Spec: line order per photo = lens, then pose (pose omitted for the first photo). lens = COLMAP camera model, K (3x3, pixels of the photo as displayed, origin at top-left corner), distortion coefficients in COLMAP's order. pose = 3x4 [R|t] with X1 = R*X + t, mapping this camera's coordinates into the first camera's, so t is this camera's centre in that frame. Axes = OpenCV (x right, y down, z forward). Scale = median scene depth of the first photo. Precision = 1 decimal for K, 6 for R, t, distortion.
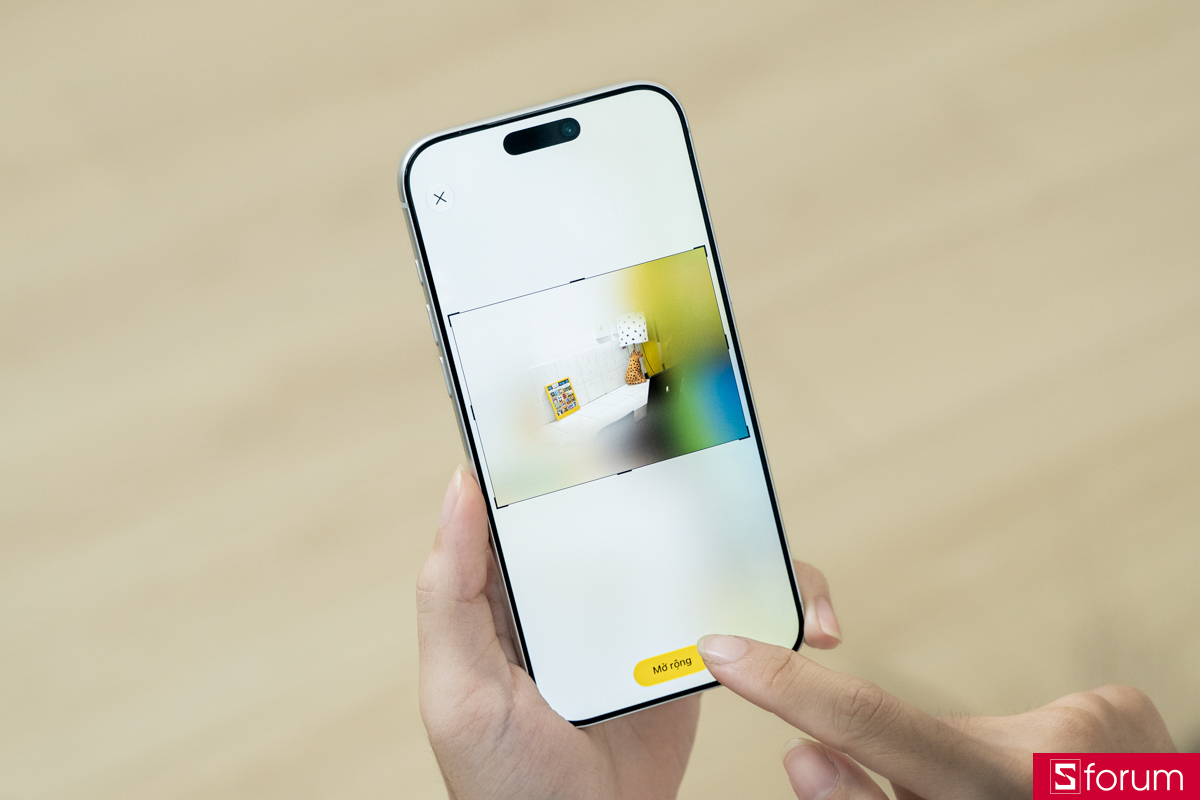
lens RADIAL K [[2691.3, 0, 600.0], [0, 2691.3, 400.0], [0, 0, 1]] dist [0.015995, 0.092403]
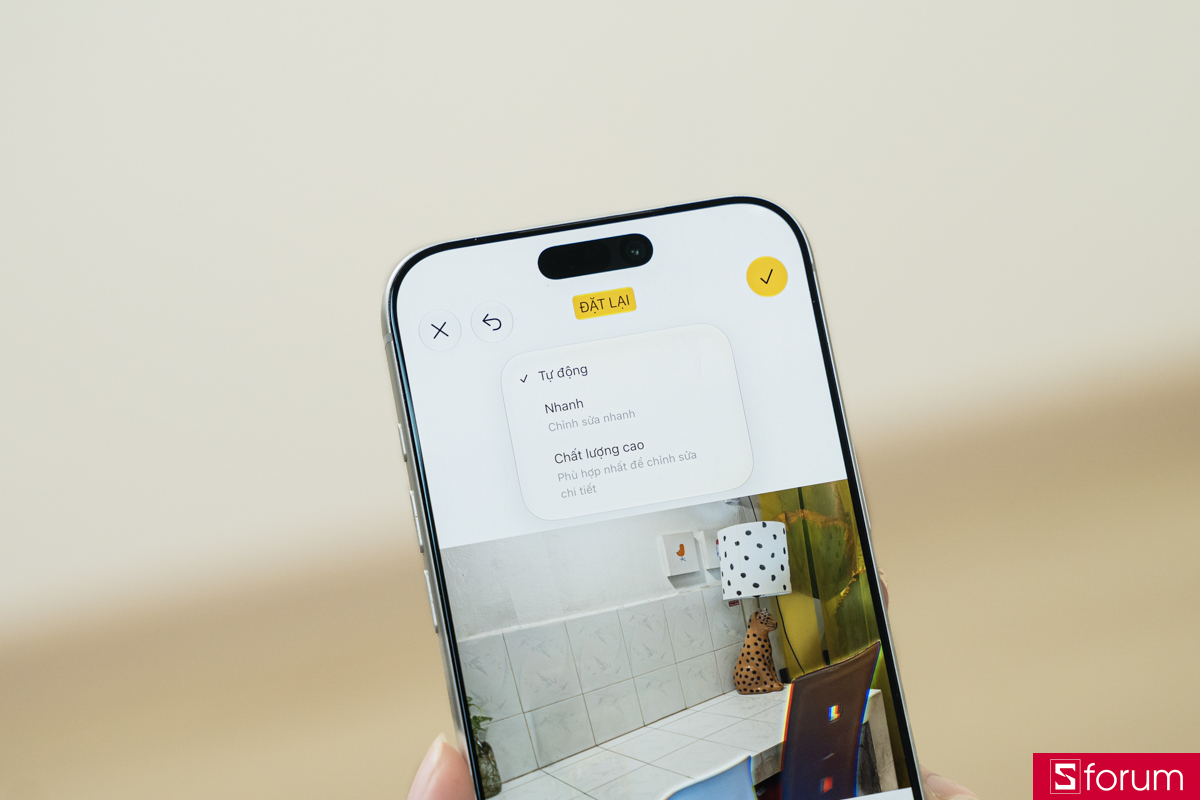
lens RADIAL K [[3639.0, 0, 600.0], [0, 3639.0, 400.0], [0, 0, 1]] dist [-0.347145, -0.573967]
pose [[0.997556, 0.067186, -0.019165, -0.003220], [-0.068292, 0.995577, -0.064525, -0.012515], [0.014745, 0.065676, 0.997732, 0.408497]]
